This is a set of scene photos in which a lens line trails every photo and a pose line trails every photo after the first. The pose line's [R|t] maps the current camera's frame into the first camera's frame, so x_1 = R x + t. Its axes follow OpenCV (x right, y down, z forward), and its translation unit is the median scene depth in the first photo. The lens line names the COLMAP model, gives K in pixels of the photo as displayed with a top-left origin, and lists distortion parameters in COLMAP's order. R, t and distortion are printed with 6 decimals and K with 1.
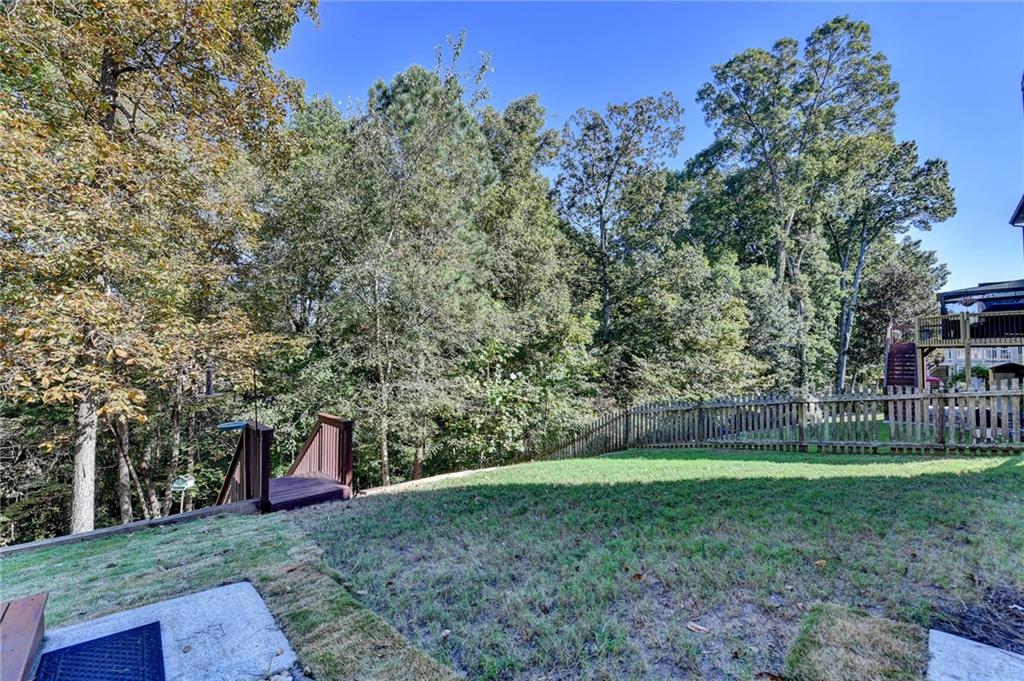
lens RADIAL K [[411.5, 0, 509.0], [0, 411.5, 342.1], [0, 0, 1]] dist [-0.015929, -0.001702]
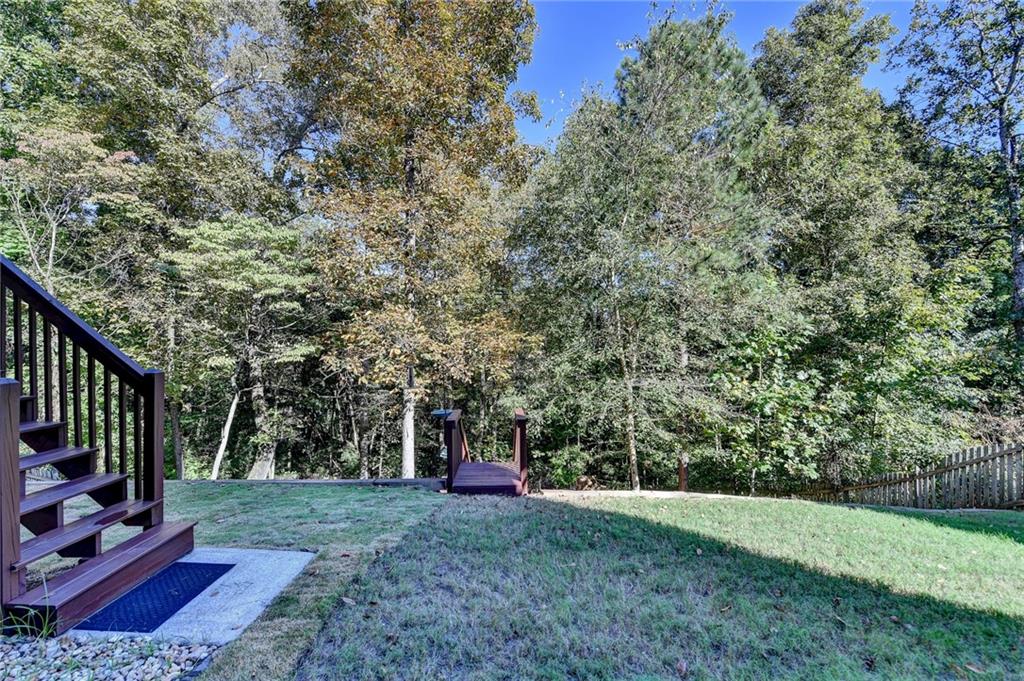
lens RADIAL K [[411.5, 0, 511.2], [0, 411.5, 341.0], [0, 0, 1]] dist [-0.015929, -0.001702]
pose [[0.743231, -0.016757, -0.668825, 0.114899], [0.033149, 0.999381, 0.011799, -0.006192], [0.668213, -0.030940, 0.743326, 0.097678]]
